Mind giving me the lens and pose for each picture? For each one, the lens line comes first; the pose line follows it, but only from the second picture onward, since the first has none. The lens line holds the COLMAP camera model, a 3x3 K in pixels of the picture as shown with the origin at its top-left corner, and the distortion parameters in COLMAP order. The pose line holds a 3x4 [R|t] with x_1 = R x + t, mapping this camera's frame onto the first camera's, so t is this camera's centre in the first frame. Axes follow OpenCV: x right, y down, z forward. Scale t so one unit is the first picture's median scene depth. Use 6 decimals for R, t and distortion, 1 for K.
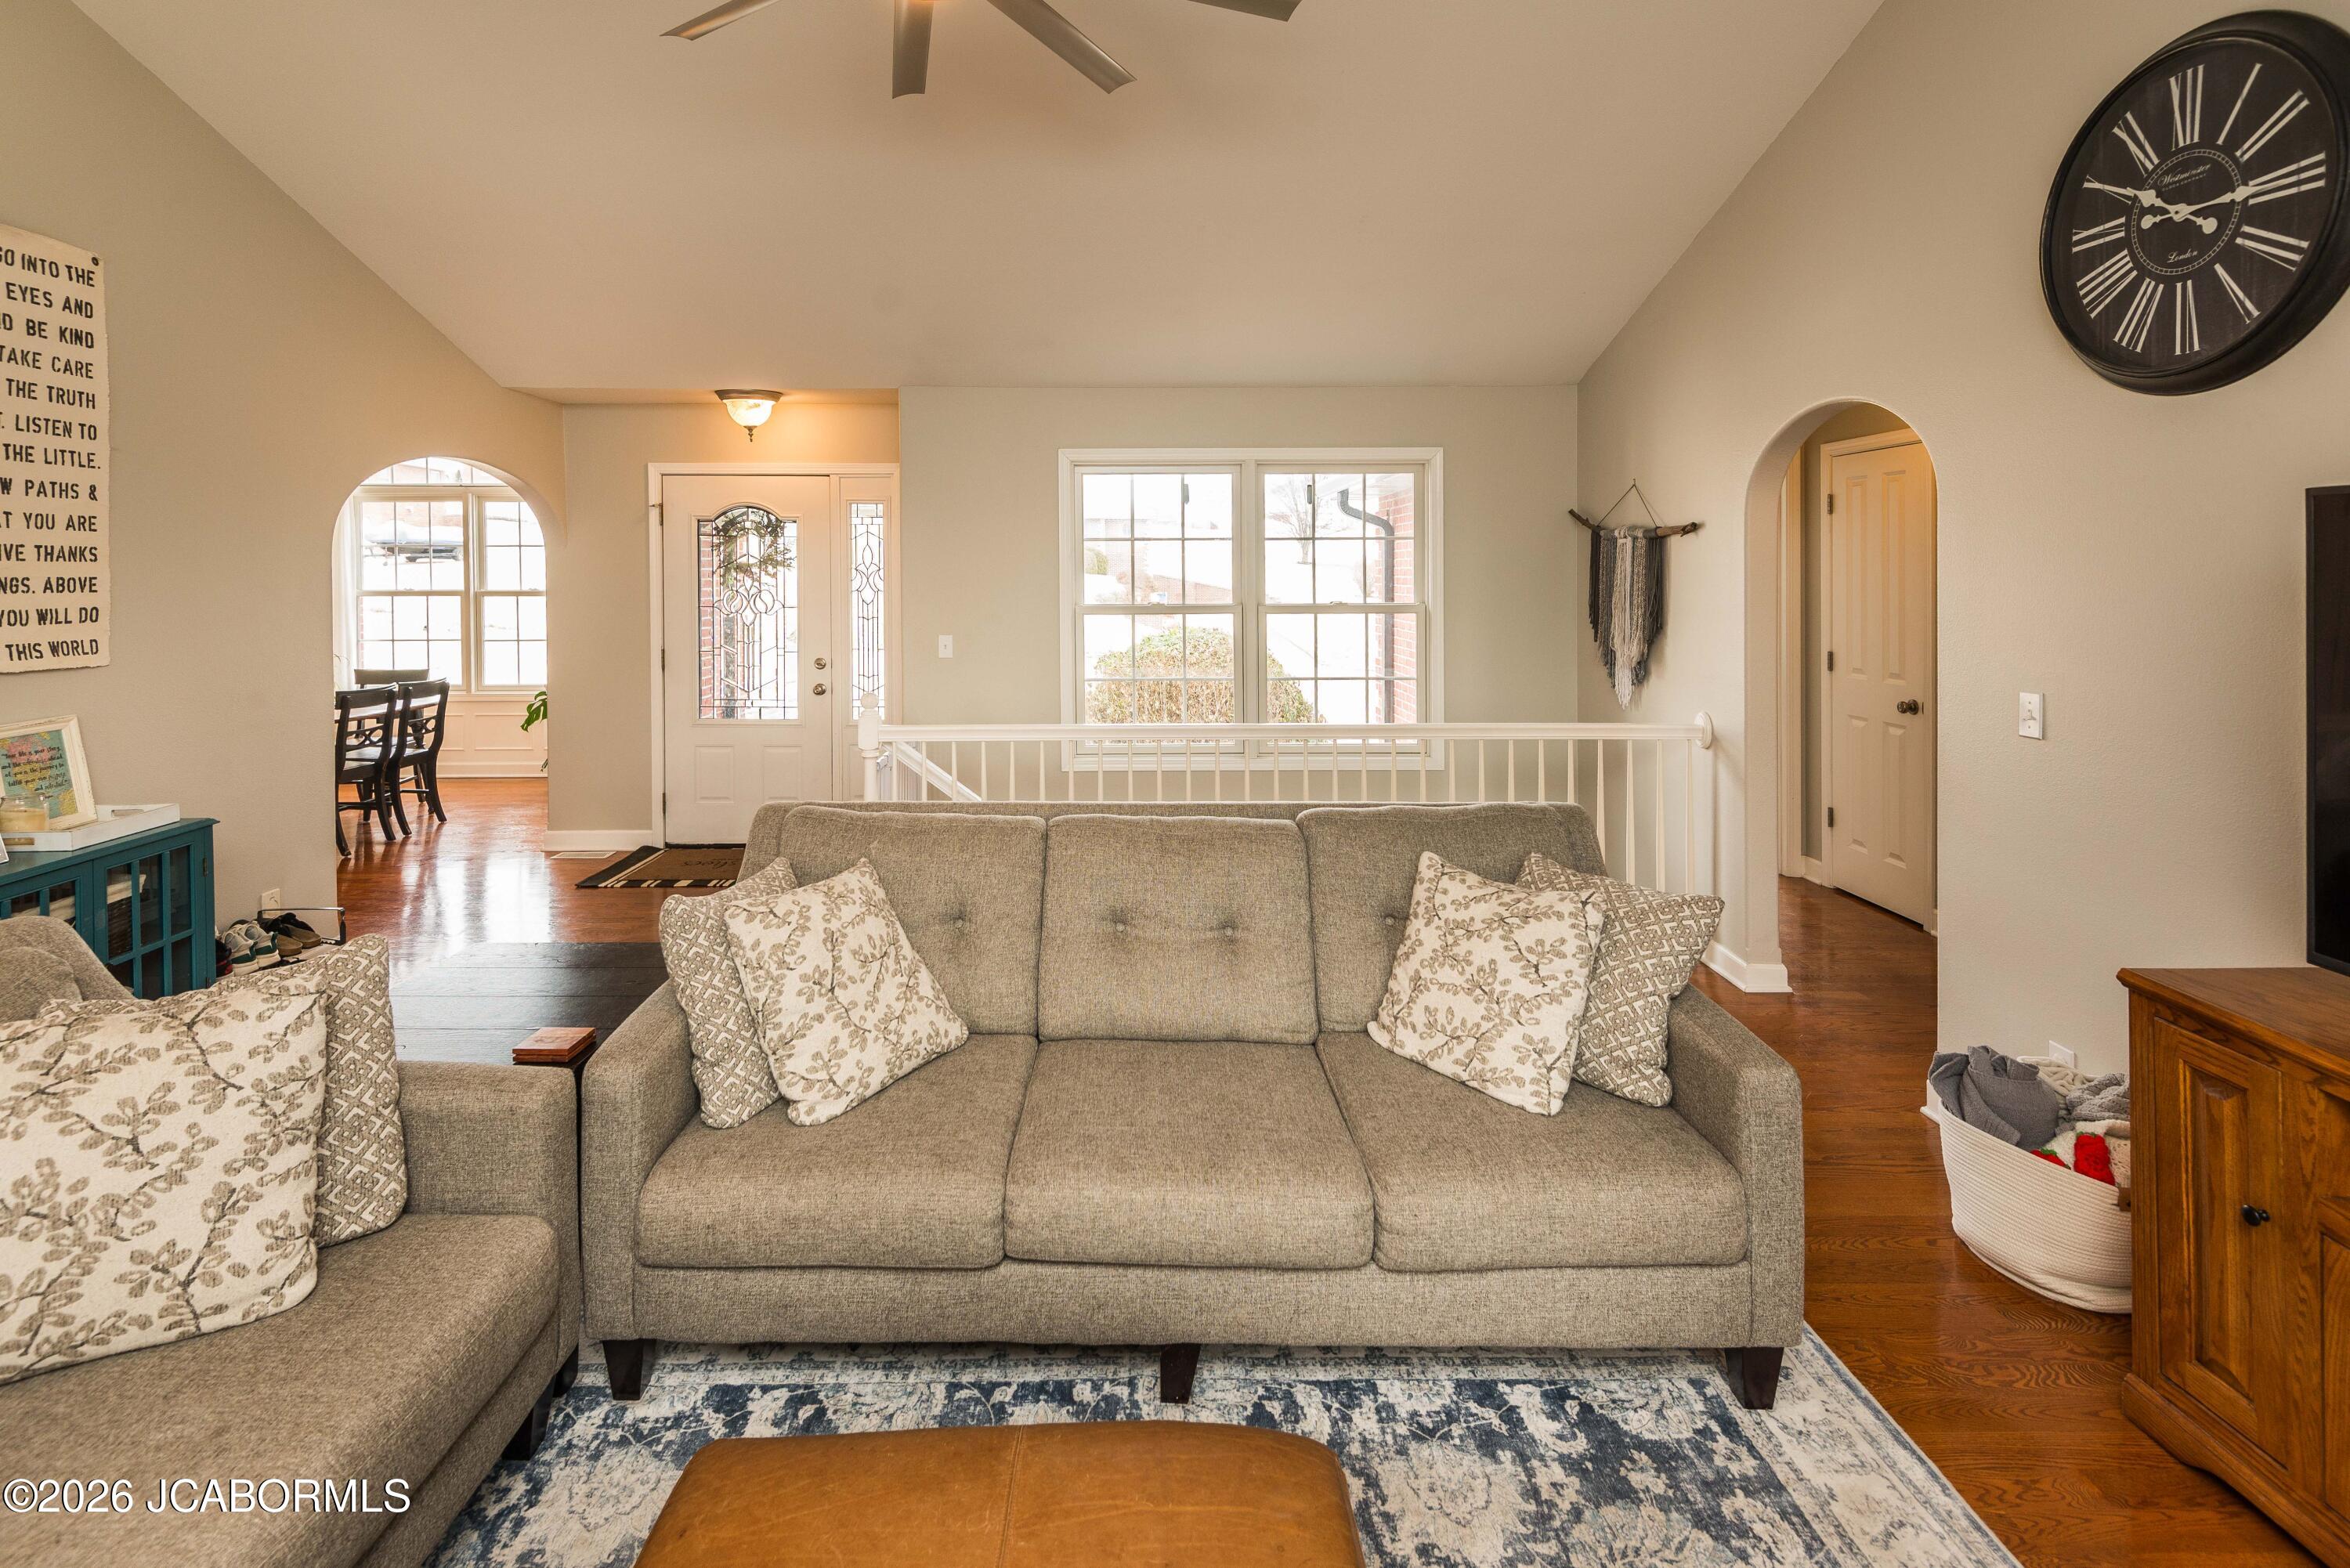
lens RADIAL K [[1096.2, 0, 1131.4], [0, 1096.2, 574.9], [0, 0, 1]] dist [0.006114, -0.004599]
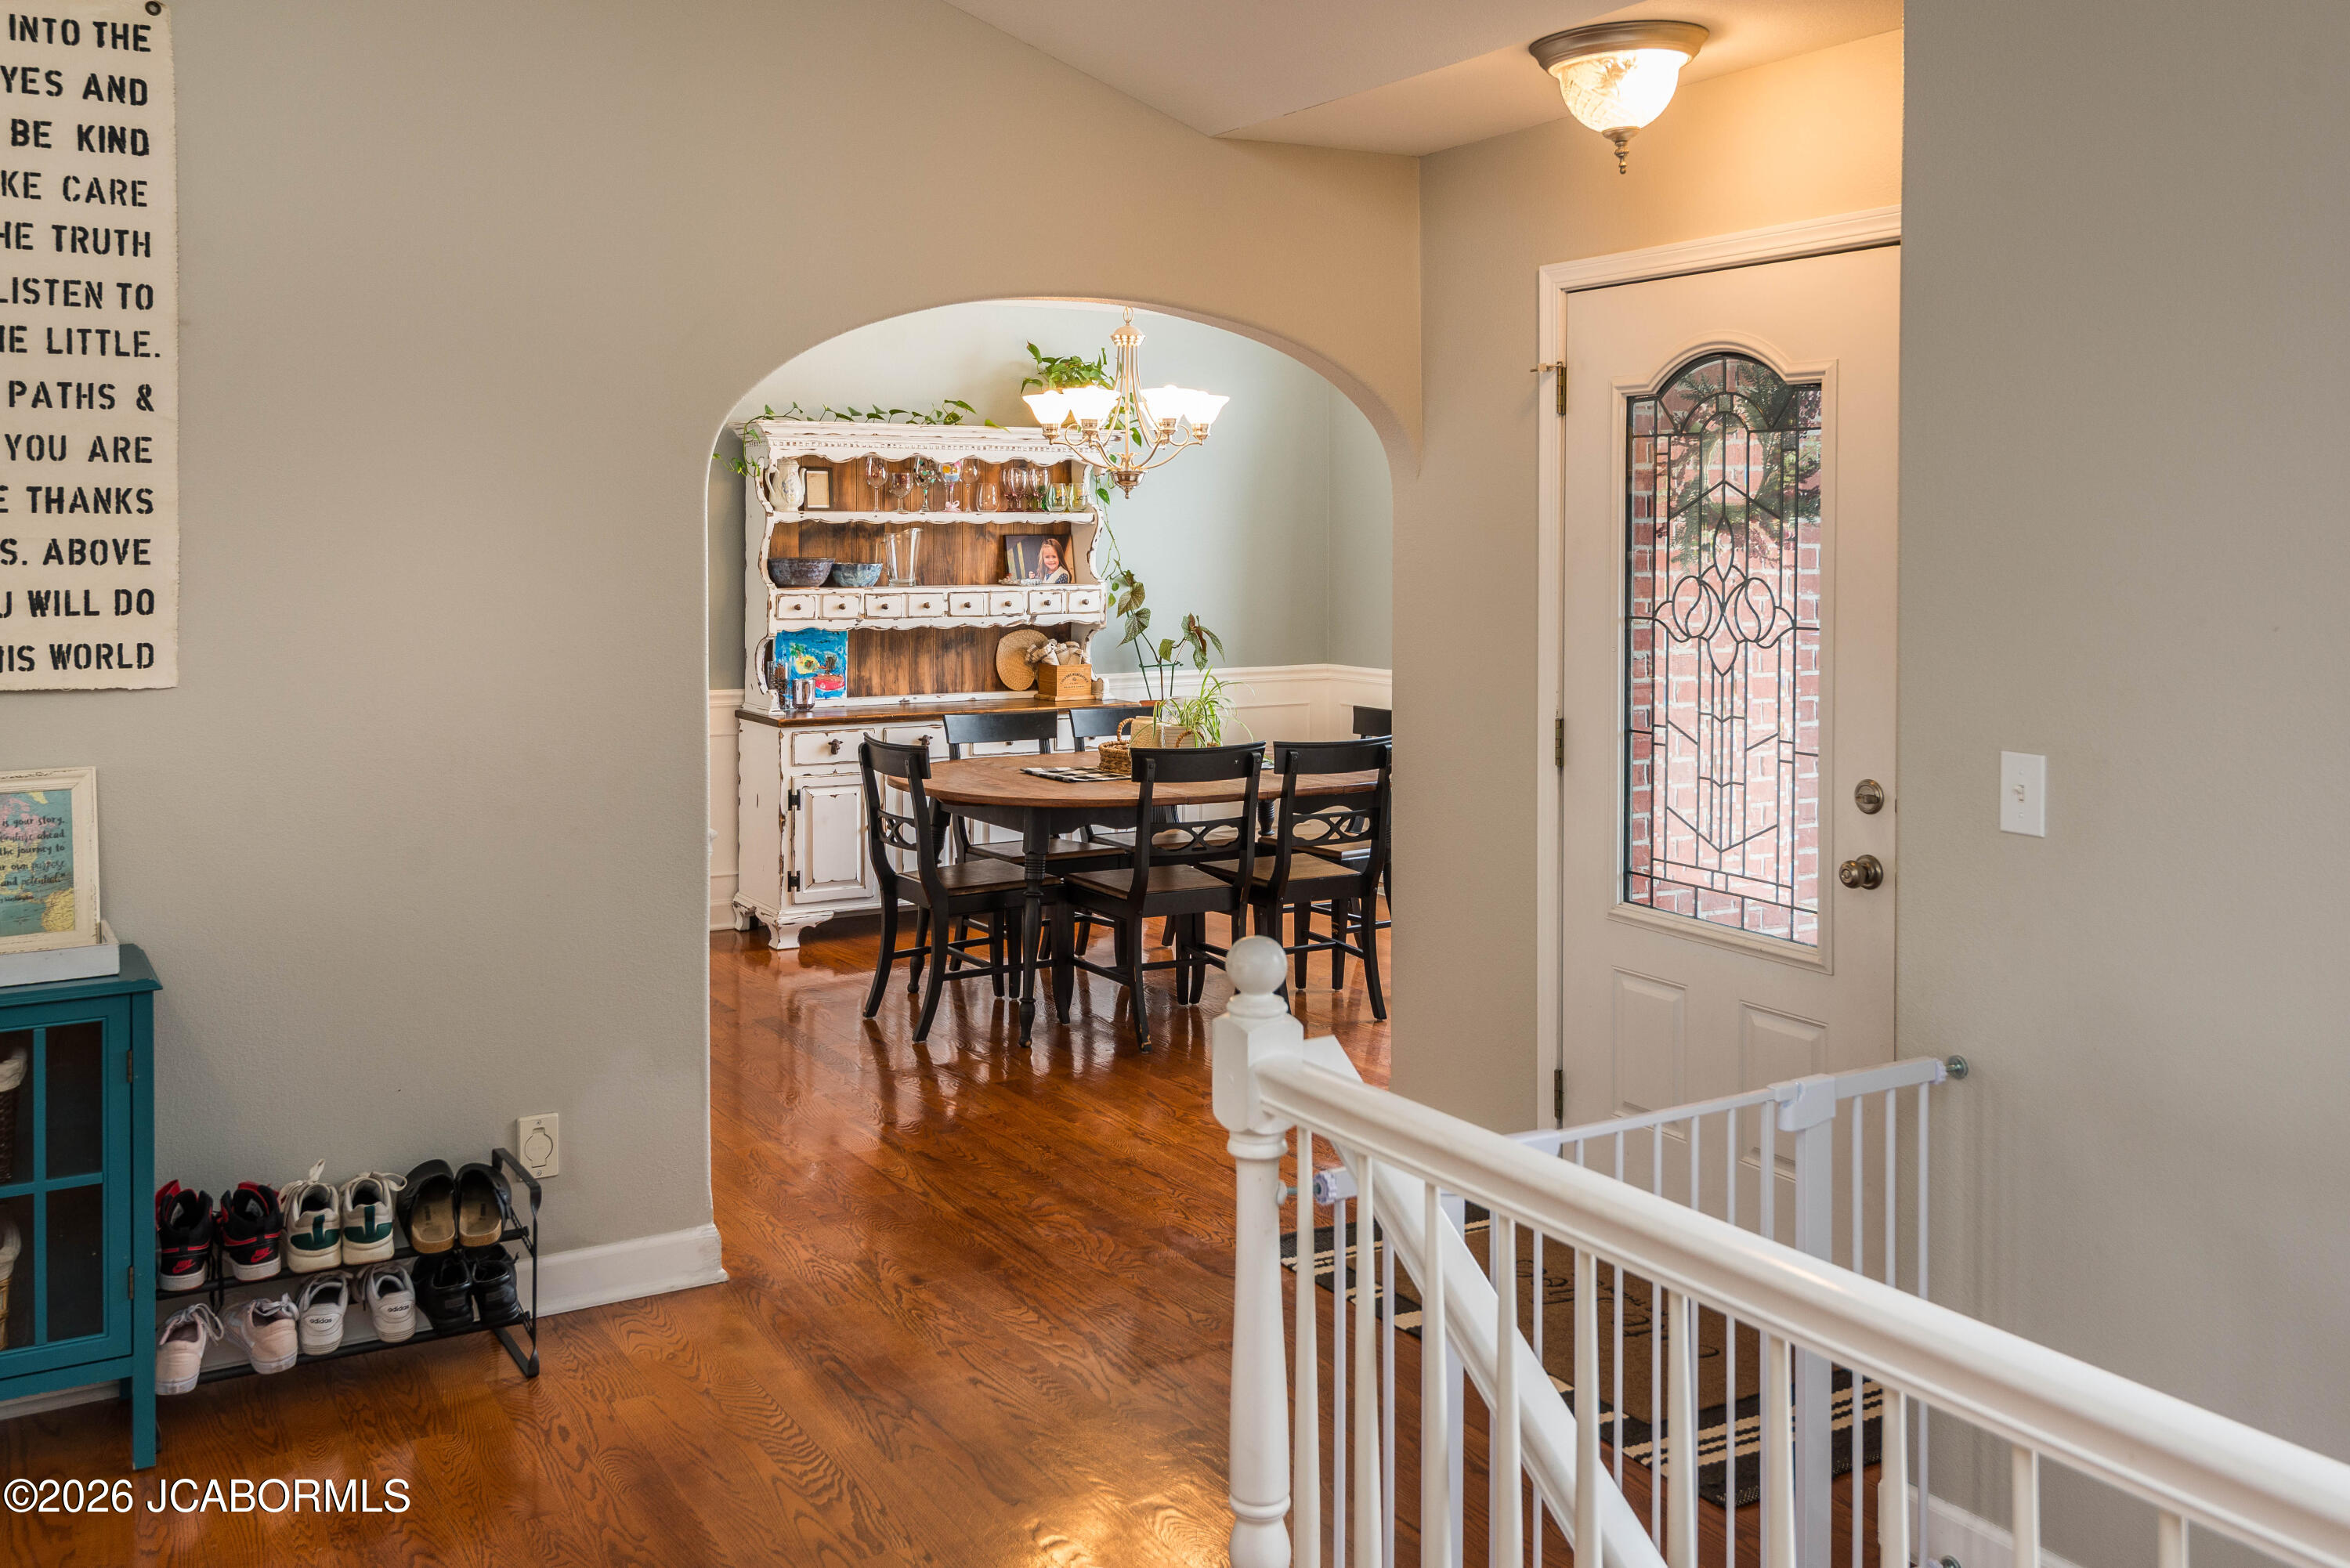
lens RADIAL K [[2062.6, 0, 1135.1], [0, 2062.6, 536.7], [0, 0, 1]] dist [0.017926, -0.012786]
pose [[0.499524, 0.004677, -0.866287, 0.302991], [-0.001568, 0.999989, 0.004495, -0.005104], [0.866298, -0.000887, 0.499526, 0.919626]]
